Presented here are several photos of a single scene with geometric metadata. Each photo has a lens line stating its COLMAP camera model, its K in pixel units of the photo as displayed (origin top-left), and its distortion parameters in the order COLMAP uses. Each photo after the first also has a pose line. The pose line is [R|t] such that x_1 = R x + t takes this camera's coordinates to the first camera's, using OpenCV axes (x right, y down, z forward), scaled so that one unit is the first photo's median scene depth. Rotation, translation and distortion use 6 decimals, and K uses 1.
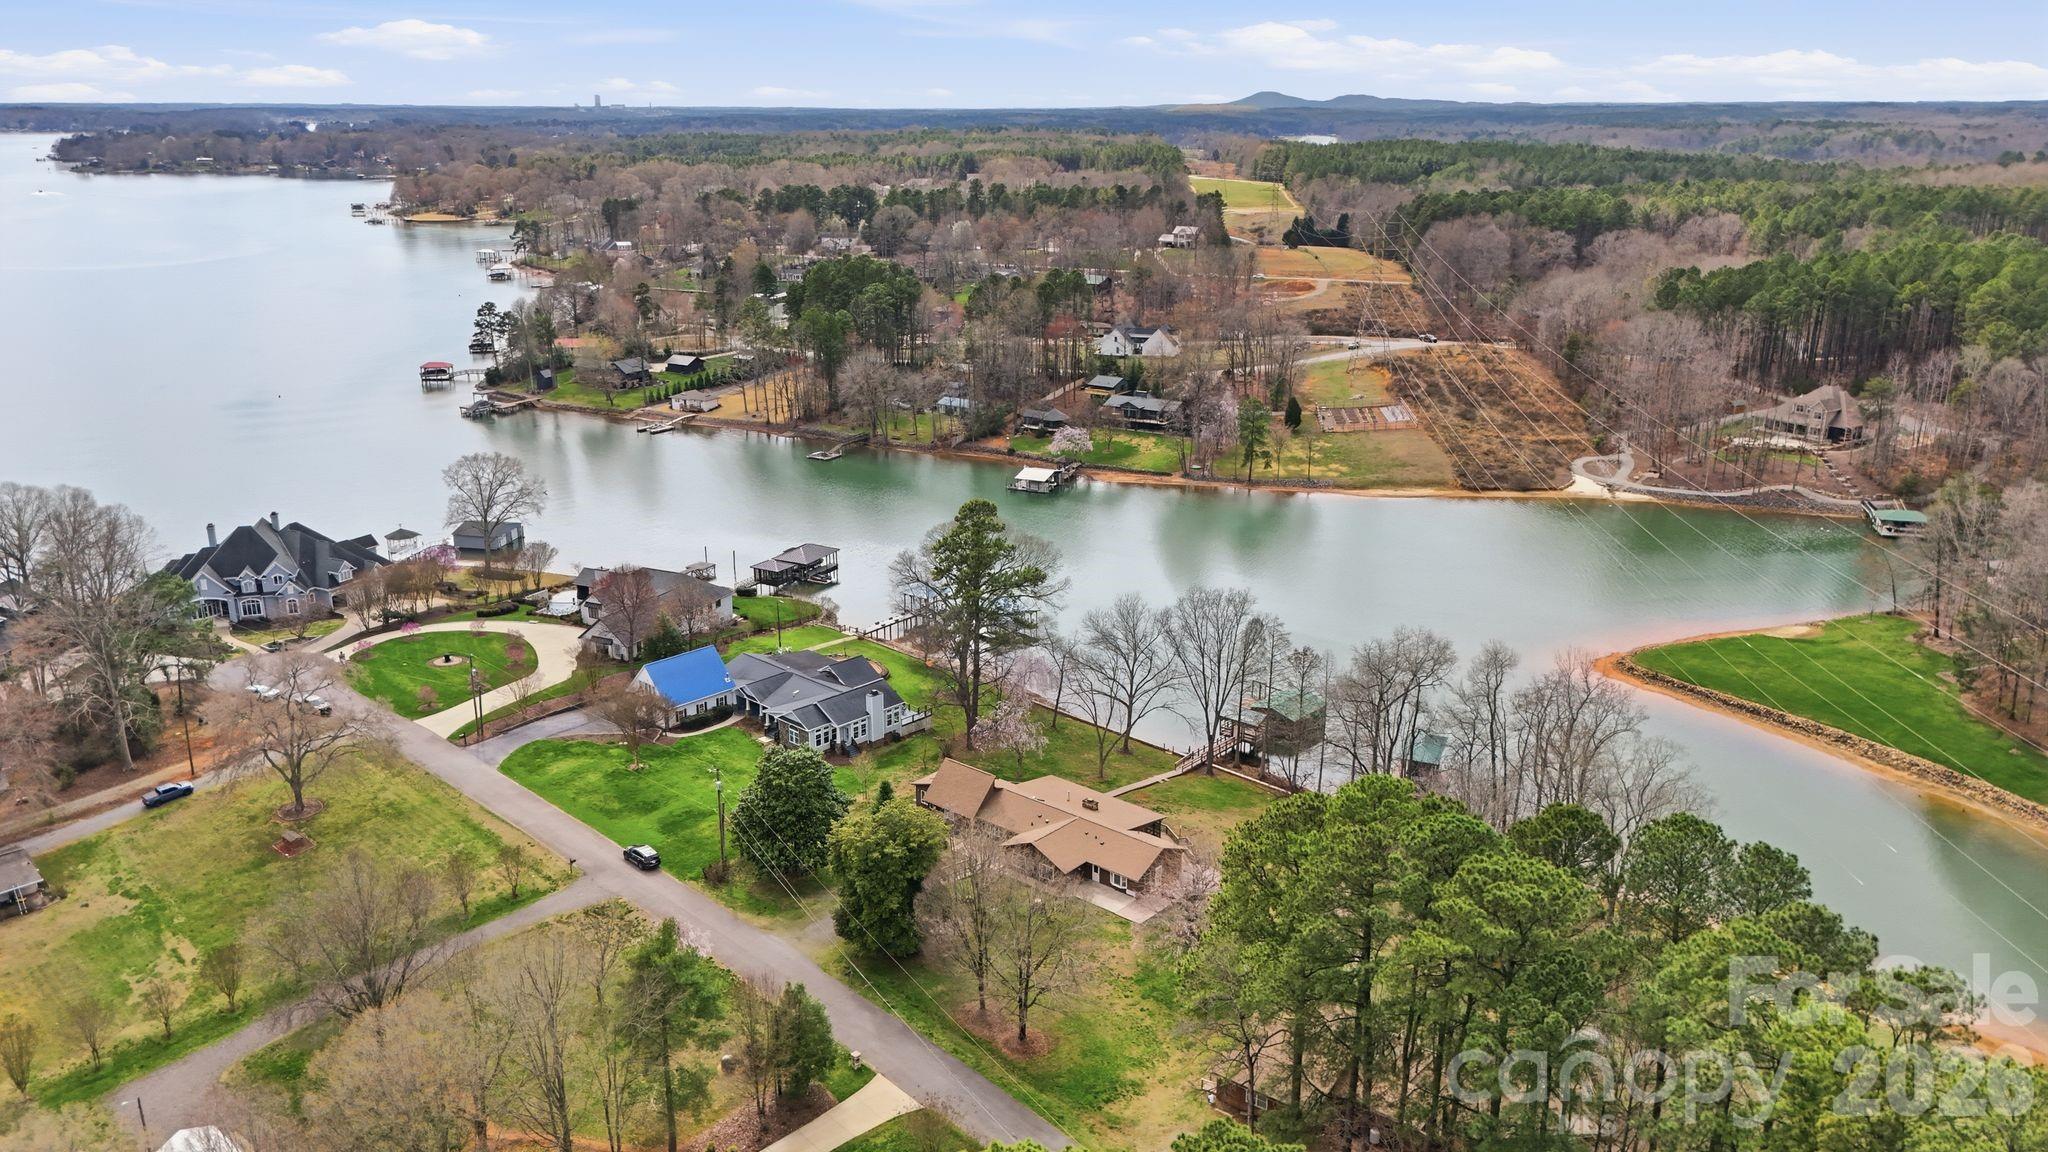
lens RADIAL K [[1499.7, 0, 1016.4], [0, 1499.7, 584.4], [0, 0, 1]] dist [0.076228, -0.069437]
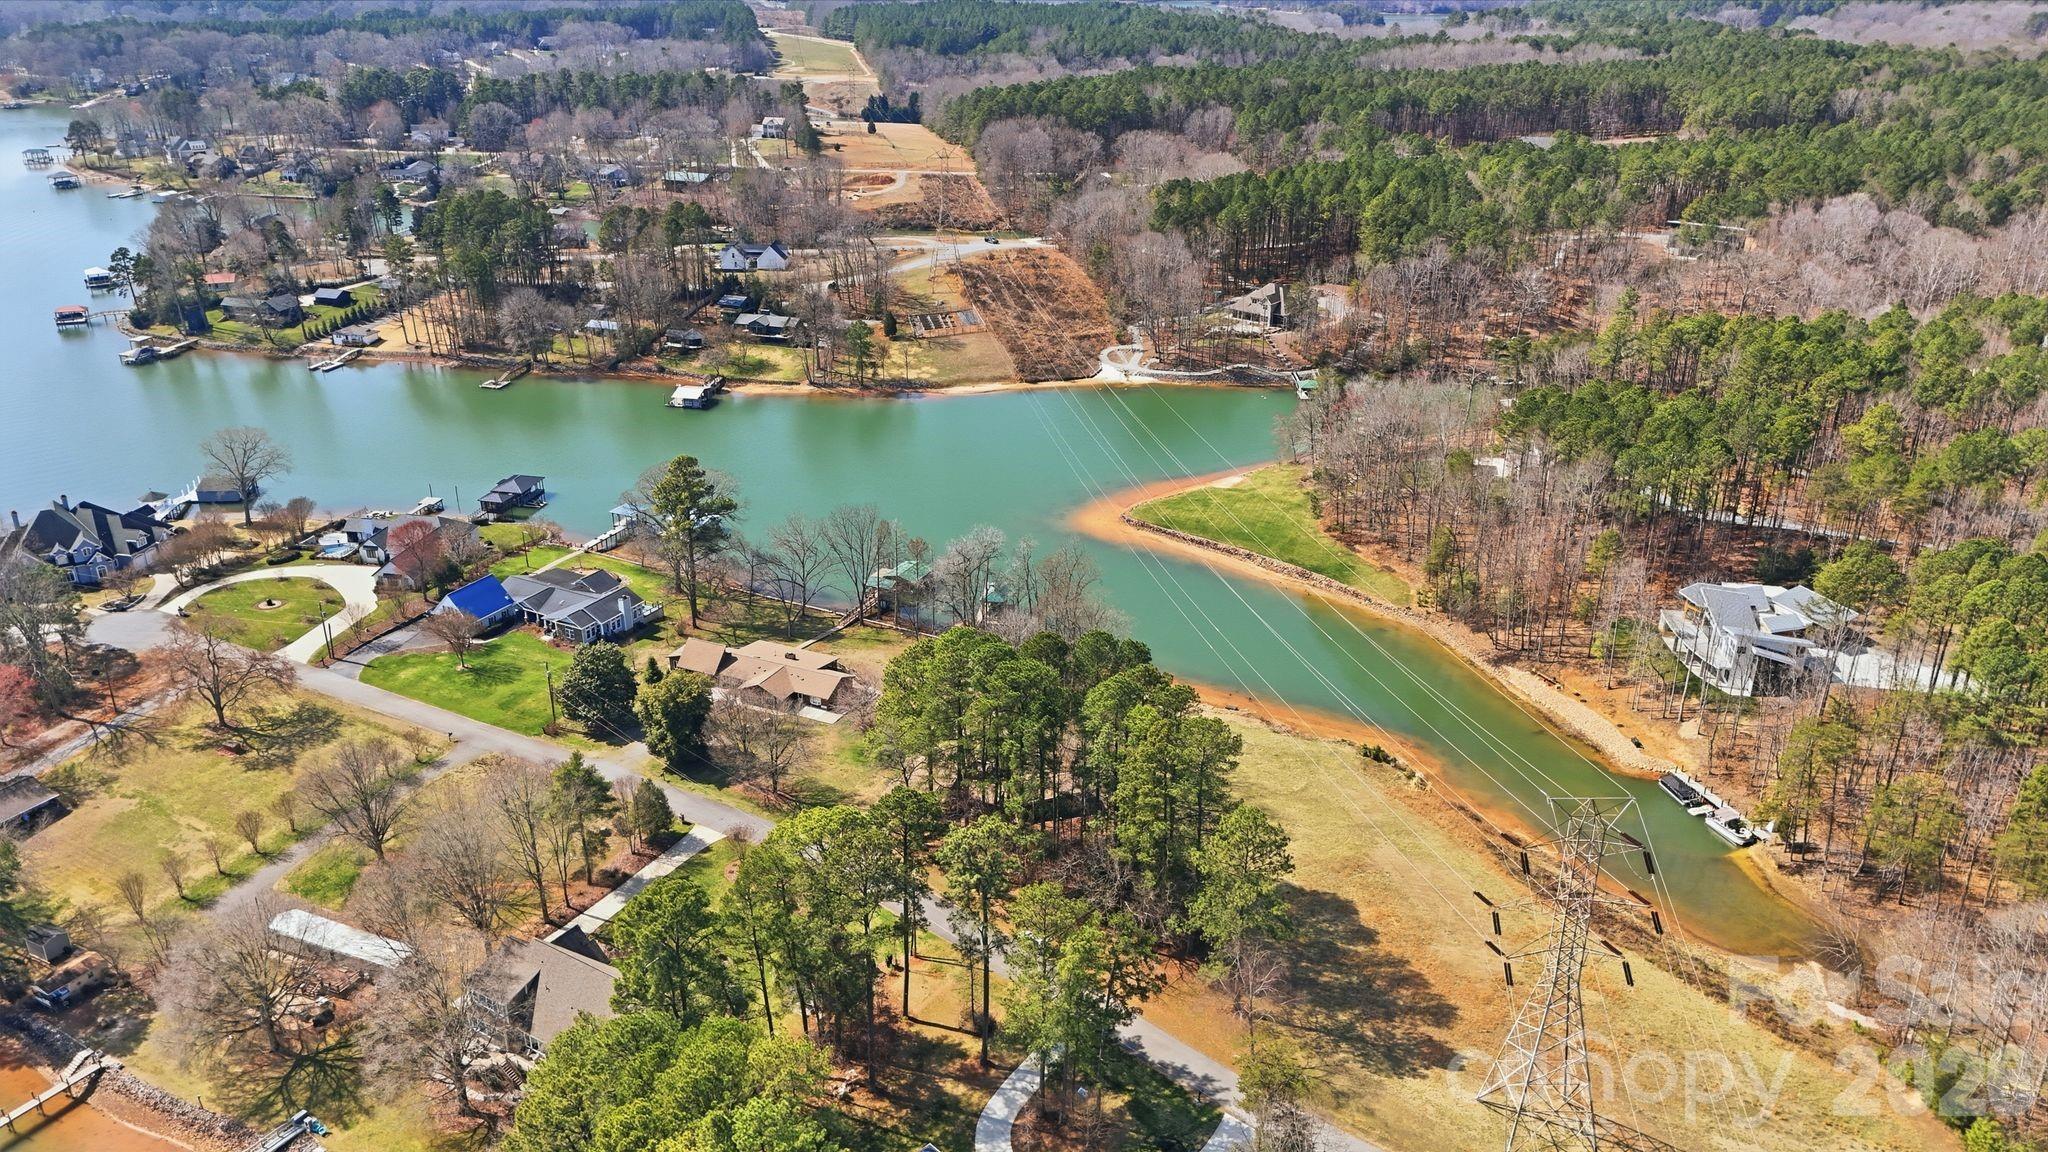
lens RADIAL K [[1499.7, 0, 1027.2], [0, 1499.7, 577.4], [0, 0, 1]] dist [0.076228, -0.069437]
pose [[0.961477, -0.106142, 0.253568, -0.048542], [0.077745, 0.989783, 0.119523, -0.048490], [-0.263664, -0.095205, 0.959905, -0.264948]]
